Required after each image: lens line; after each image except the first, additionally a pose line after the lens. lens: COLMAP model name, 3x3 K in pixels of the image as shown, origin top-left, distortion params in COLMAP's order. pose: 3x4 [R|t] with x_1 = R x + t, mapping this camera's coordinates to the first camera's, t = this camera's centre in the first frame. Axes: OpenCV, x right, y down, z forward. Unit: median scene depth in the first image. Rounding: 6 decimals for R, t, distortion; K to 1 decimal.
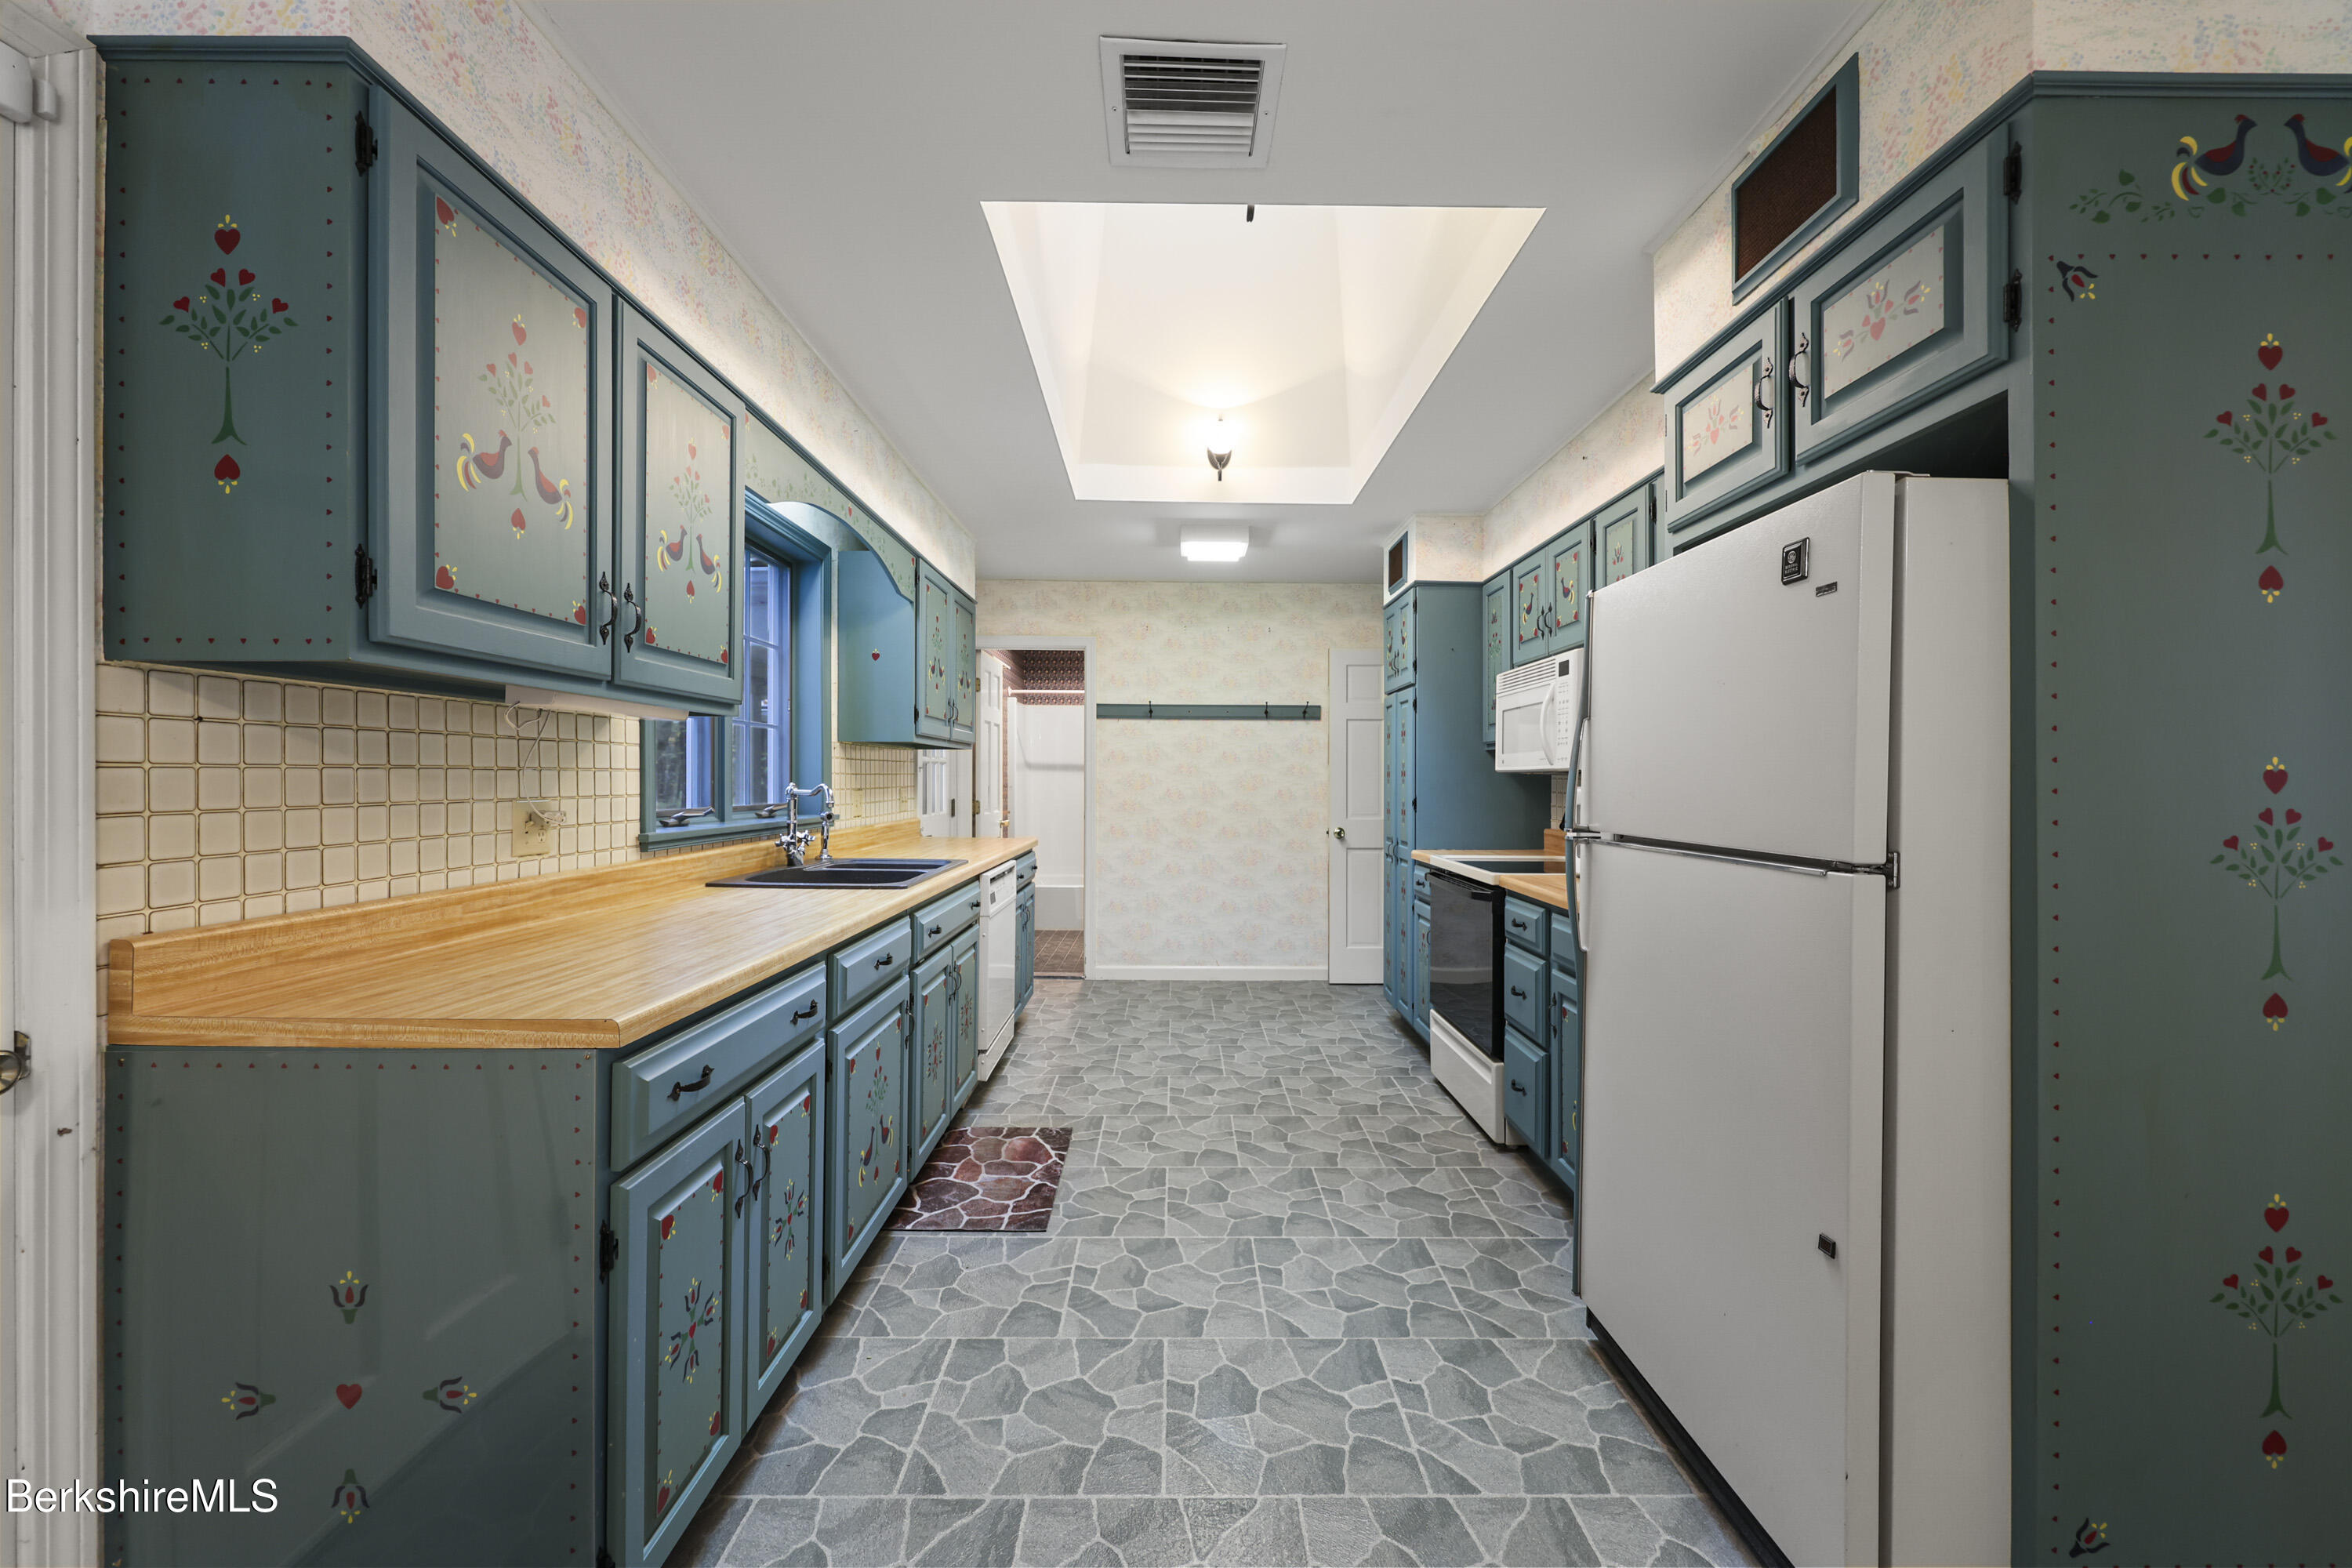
lens RADIAL K [[954.7, 0, 1187.7], [0, 954.7, 783.3], [0, 0, 1]] dist [-0.001378, 0.000177]
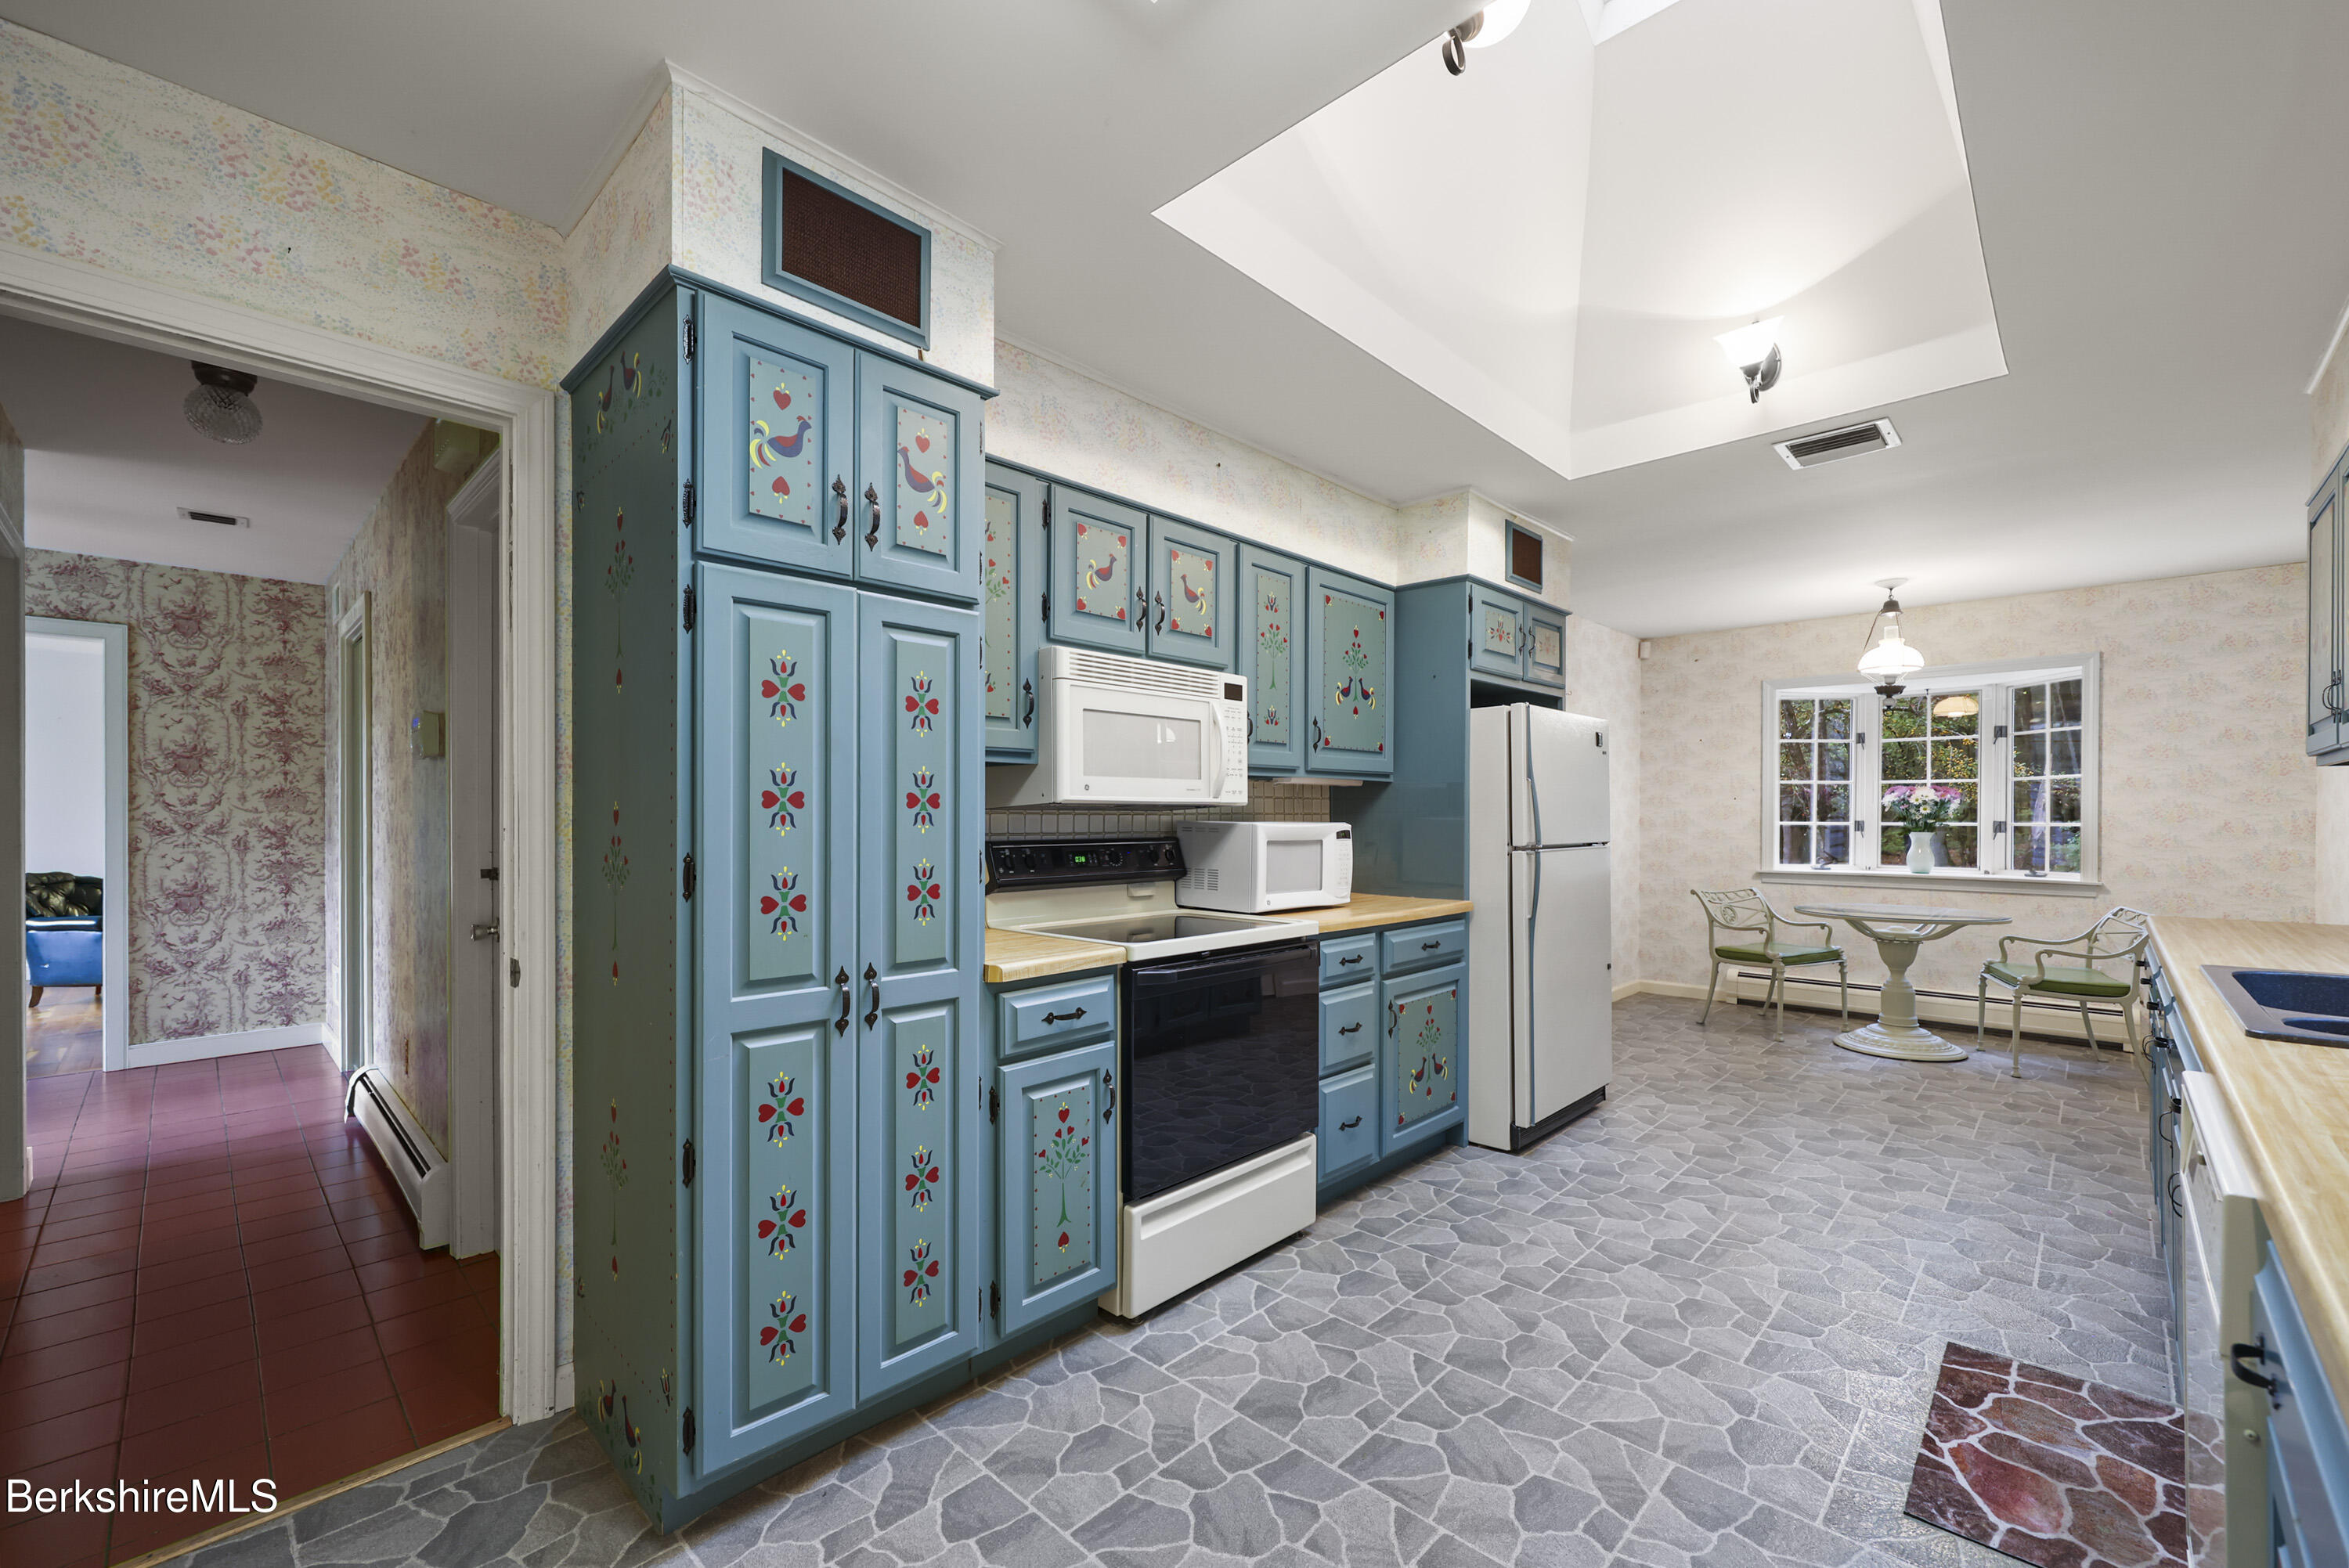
lens RADIAL K [[953.4, 0, 1172.8], [0, 953.4, 817.2], [0, 0, 1]] dist [-0.001378, 0.000177]
pose [[-0.707274, -0.001118, 0.706939, -0.228586], [0.001700, 0.999993, 0.003282, -0.006623], [-0.706938, 0.003523, -0.707267, 1.840177]]
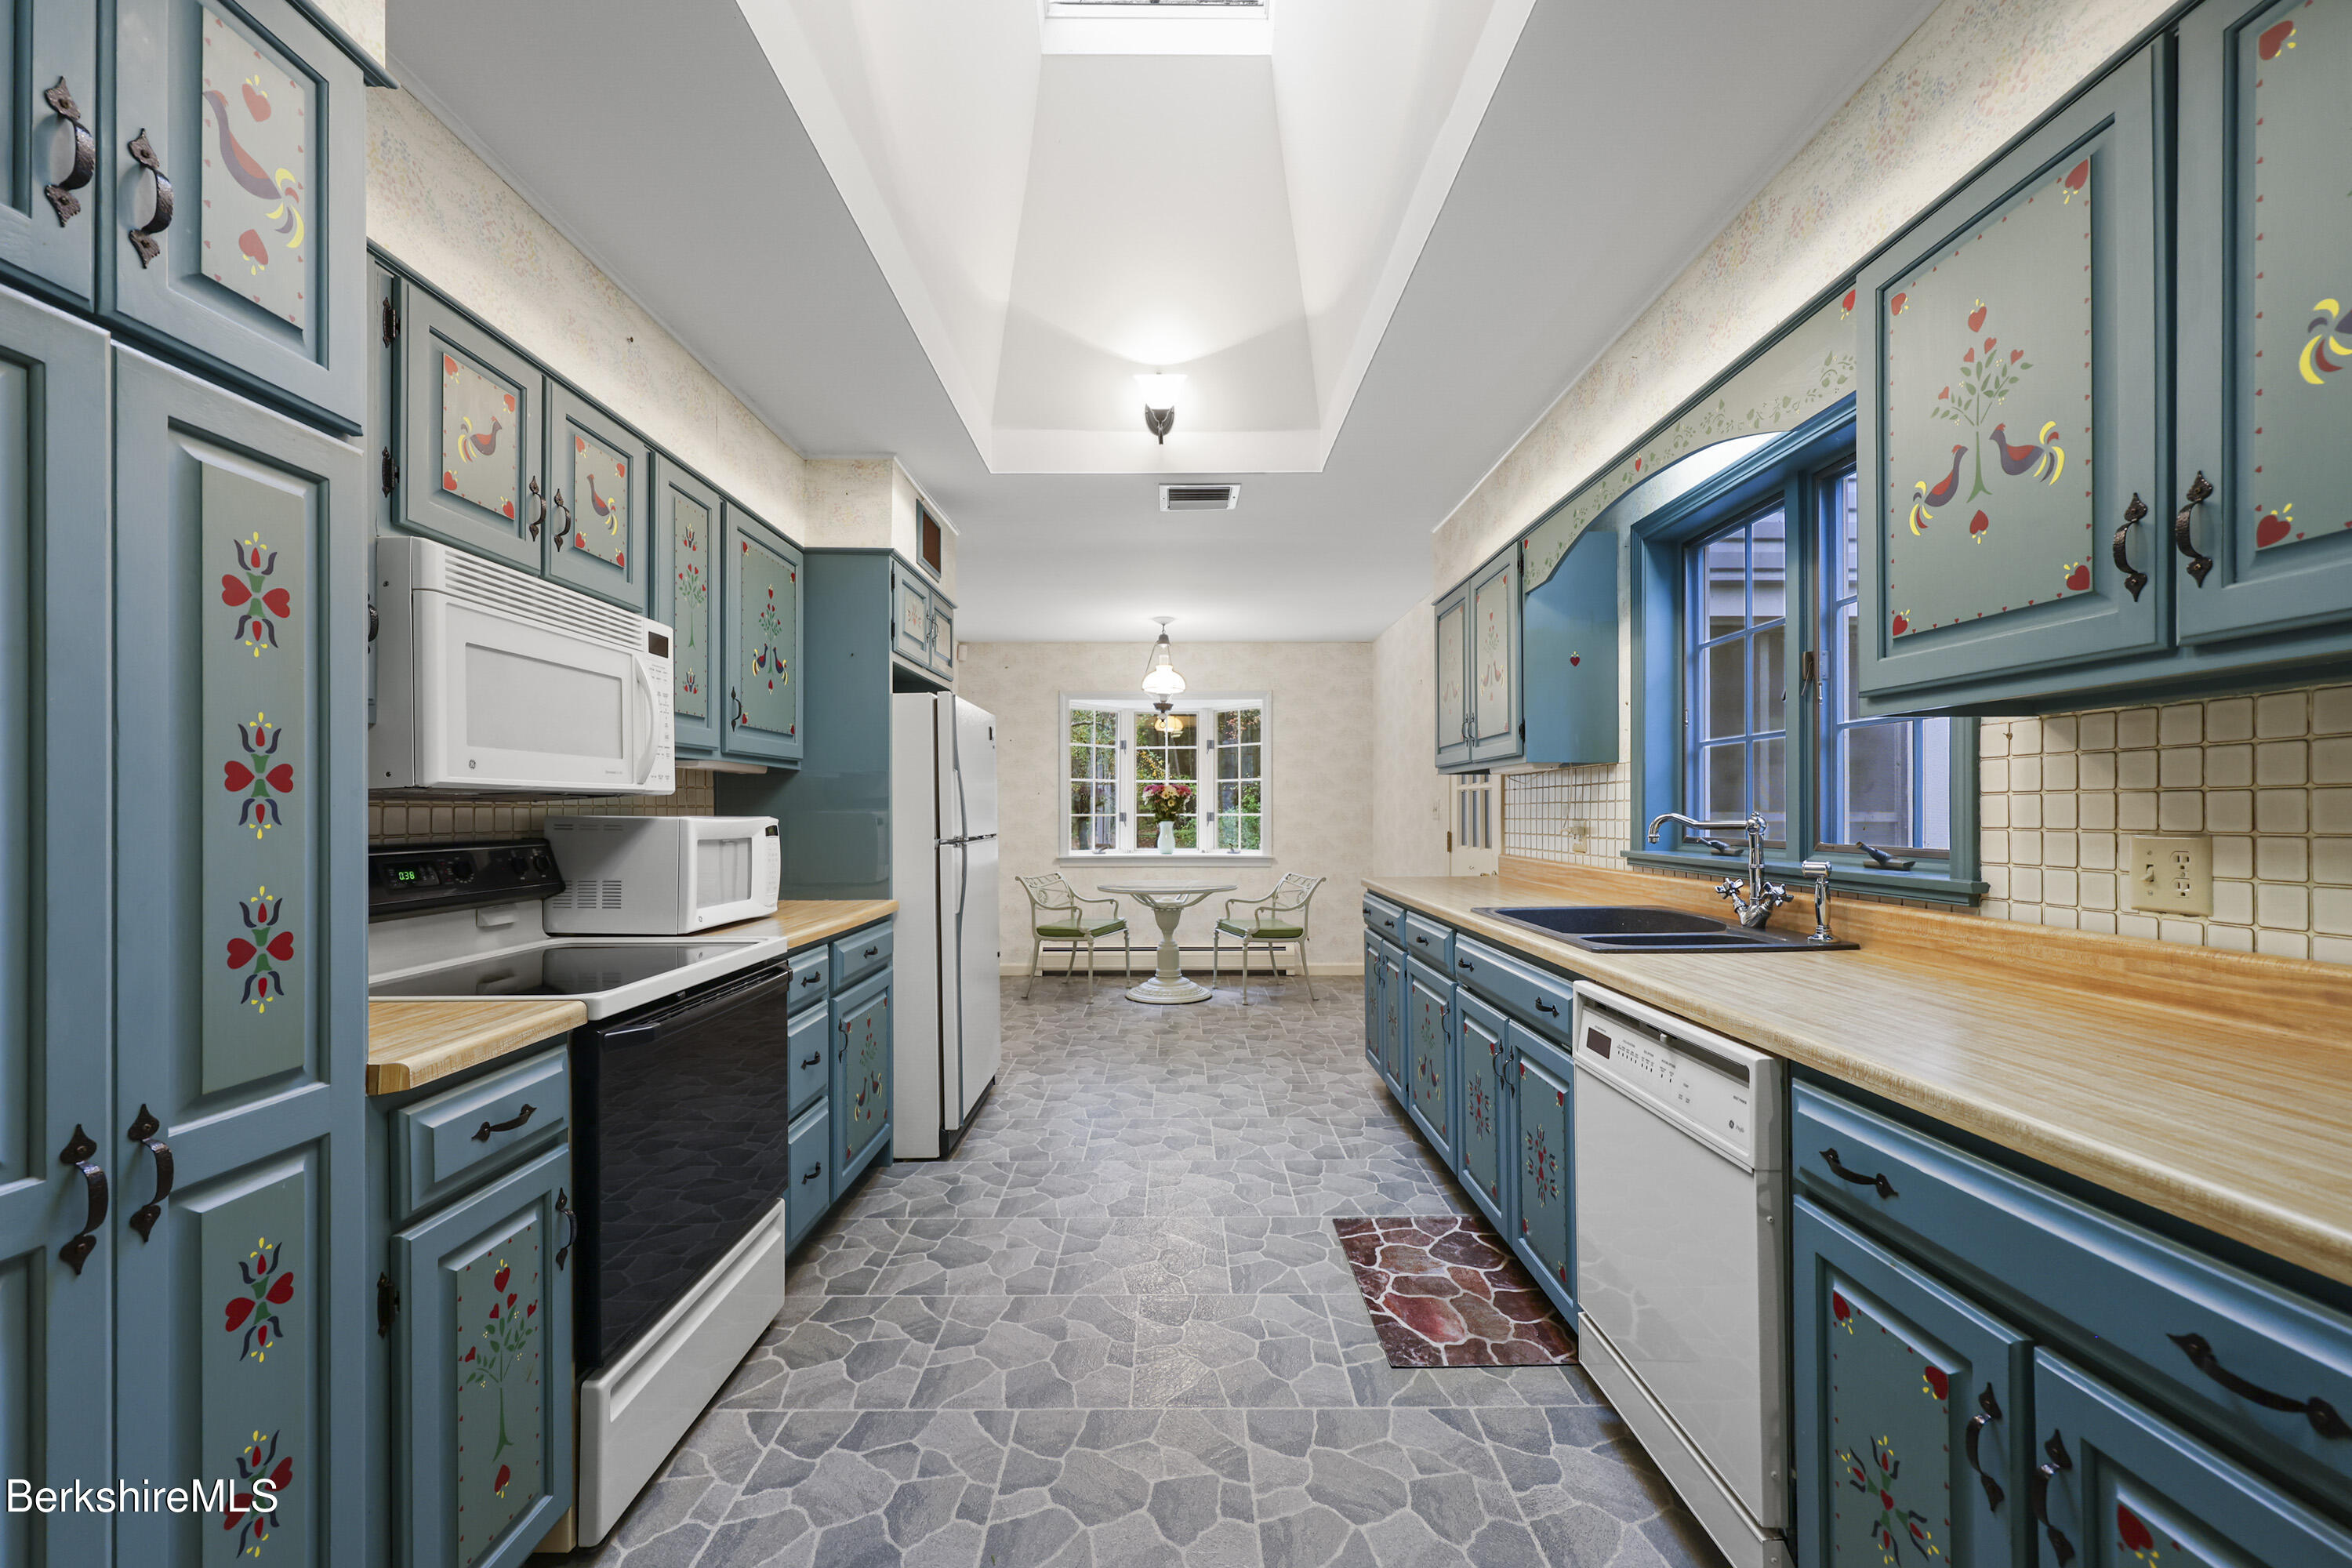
lens RADIAL K [[954.7, 0, 1172.3], [0, 954.7, 807.9], [0, 0, 1]] dist [-0.001378, 0.000177]
pose [[-0.999811, 0.004608, 0.018873, 0.010365], [0.004623, 0.999989, 0.000762, -0.003630], [-0.018869, 0.000850, -0.999822, 1.839192]]
